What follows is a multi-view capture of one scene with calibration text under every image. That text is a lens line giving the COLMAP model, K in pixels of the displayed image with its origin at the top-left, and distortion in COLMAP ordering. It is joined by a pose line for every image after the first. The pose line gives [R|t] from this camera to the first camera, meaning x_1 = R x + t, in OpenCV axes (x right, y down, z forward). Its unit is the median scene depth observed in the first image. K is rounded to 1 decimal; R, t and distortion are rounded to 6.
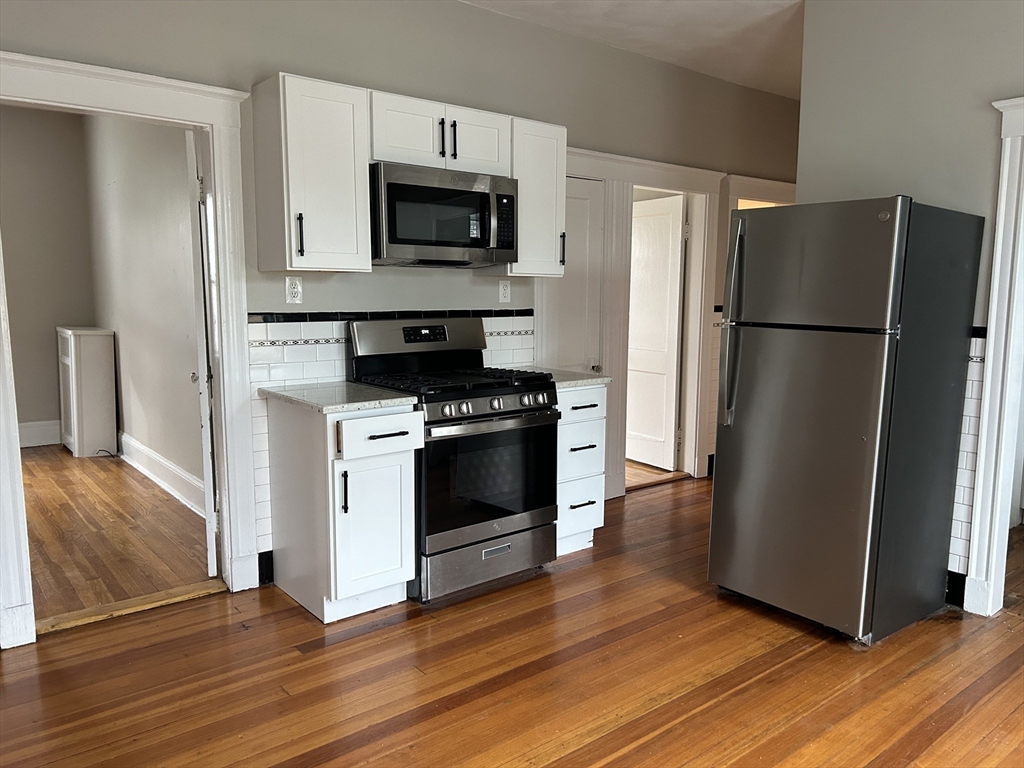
lens RADIAL K [[762.8, 0, 515.3], [0, 762.8, 389.0], [0, 0, 1]] dist [0.058856, -0.006005]
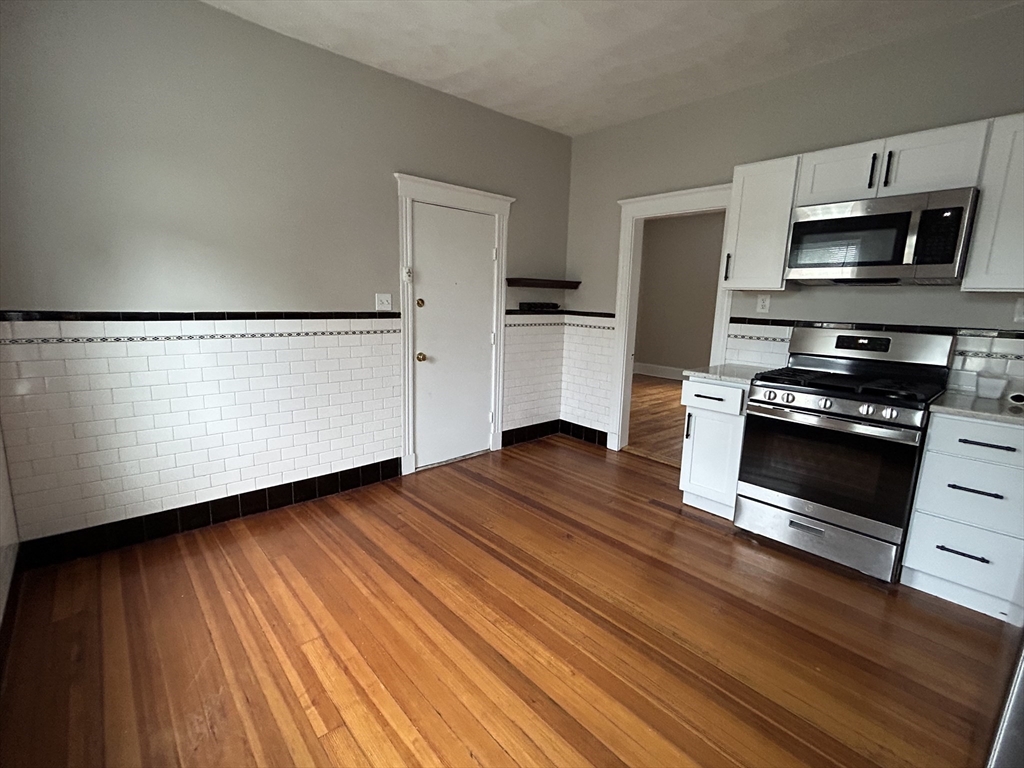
lens RADIAL K [[467.8, 0, 512.0], [0, 467.8, 384.0], [0, 0, 1]] dist [-0.000101, 0.000324]
pose [[0.041379, 0.177769, -0.983202, 0.620252], [-0.143410, 0.974912, 0.170235, -0.060981], [0.988798, 0.133957, 0.065835, 0.468841]]
